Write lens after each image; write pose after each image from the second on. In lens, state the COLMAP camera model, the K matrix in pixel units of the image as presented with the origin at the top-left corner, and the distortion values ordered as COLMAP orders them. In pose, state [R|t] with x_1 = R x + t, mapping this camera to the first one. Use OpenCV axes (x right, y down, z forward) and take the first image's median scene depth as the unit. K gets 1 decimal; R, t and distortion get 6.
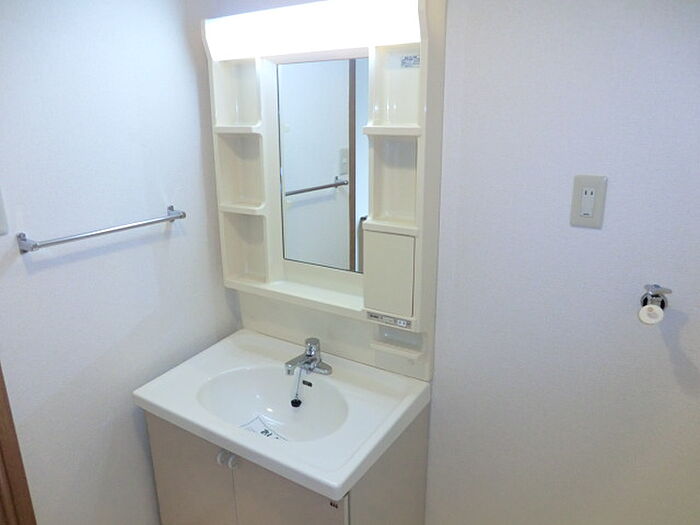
lens RADIAL K [[507.2, 0, 354.0], [0, 507.2, 256.4], [0, 0, 1]] dist [-0.096476, 0.091007]
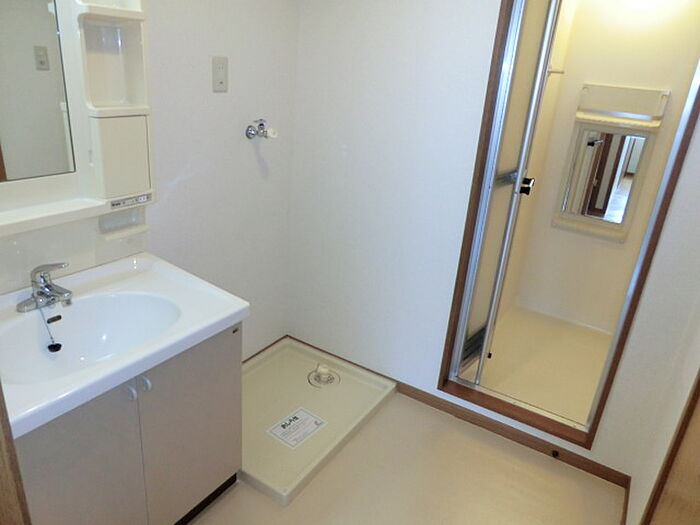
lens RADIAL K [[507.2, 0, 354.0], [0, 507.2, 256.4], [0, 0, 1]] dist [-0.096476, 0.091007]
pose [[-0.008060, -0.362228, 0.932055, -1.083008], [0.187972, 0.914920, 0.357195, -0.062831], [-0.982141, 0.178079, 0.060714, 0.560422]]
